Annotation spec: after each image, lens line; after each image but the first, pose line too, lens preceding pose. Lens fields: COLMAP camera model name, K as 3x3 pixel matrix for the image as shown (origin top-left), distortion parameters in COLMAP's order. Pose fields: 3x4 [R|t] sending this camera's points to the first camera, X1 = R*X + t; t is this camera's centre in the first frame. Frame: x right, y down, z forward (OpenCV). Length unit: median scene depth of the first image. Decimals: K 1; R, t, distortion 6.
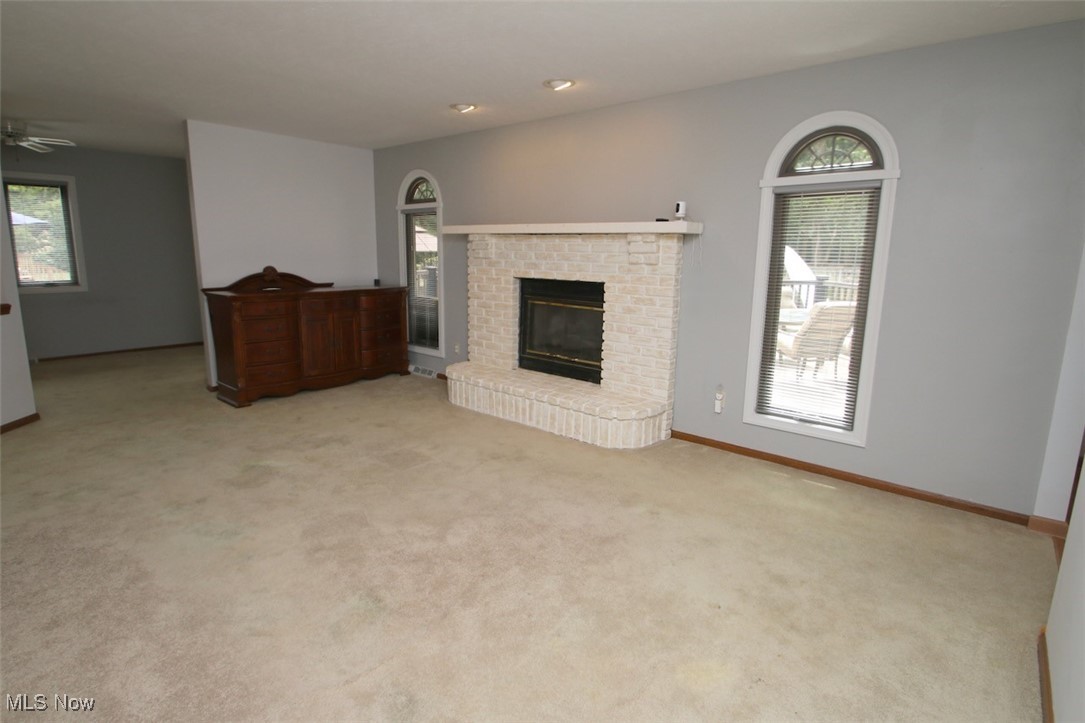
lens RADIAL K [[542.6, 0, 511.7], [0, 542.6, 346.3], [0, 0, 1]] dist [0.000431, -0.009407]
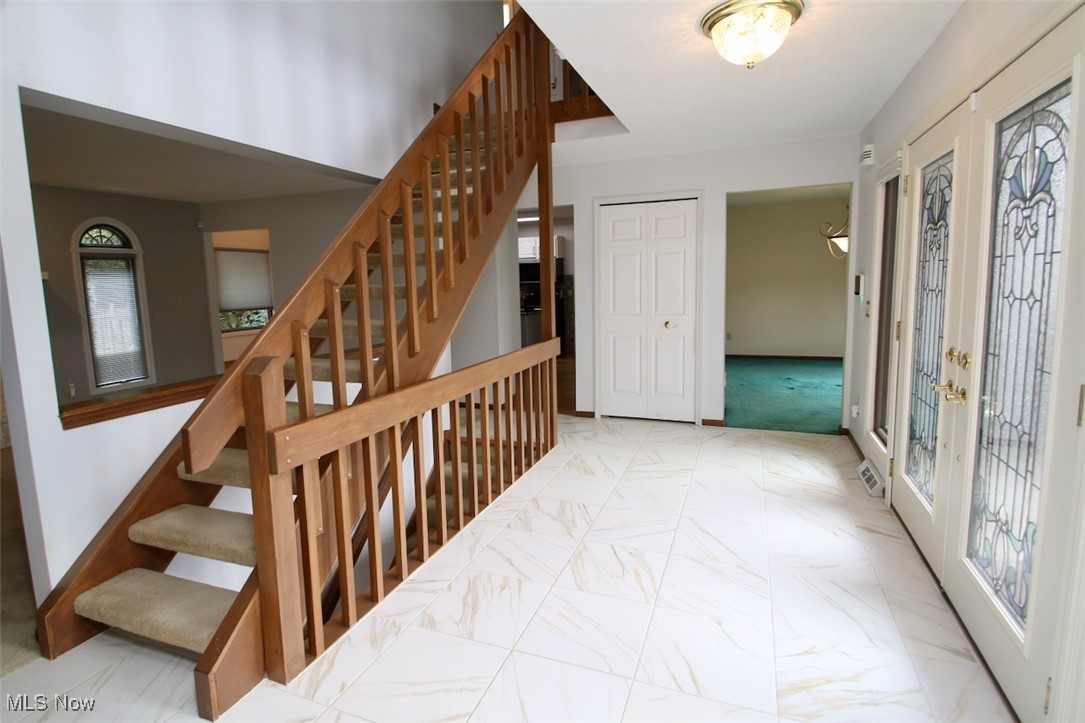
lens RADIAL K [[557.6, 0, 554.2], [0, 557.6, 342.7], [0, 0, 1]] dist [0.000343, -0.000226]
pose [[-0.373359, -0.125216, 0.919197, -1.398417], [0.169507, 0.964960, 0.200300, -0.096465], [-0.912069, 0.230595, -0.339051, 0.245285]]
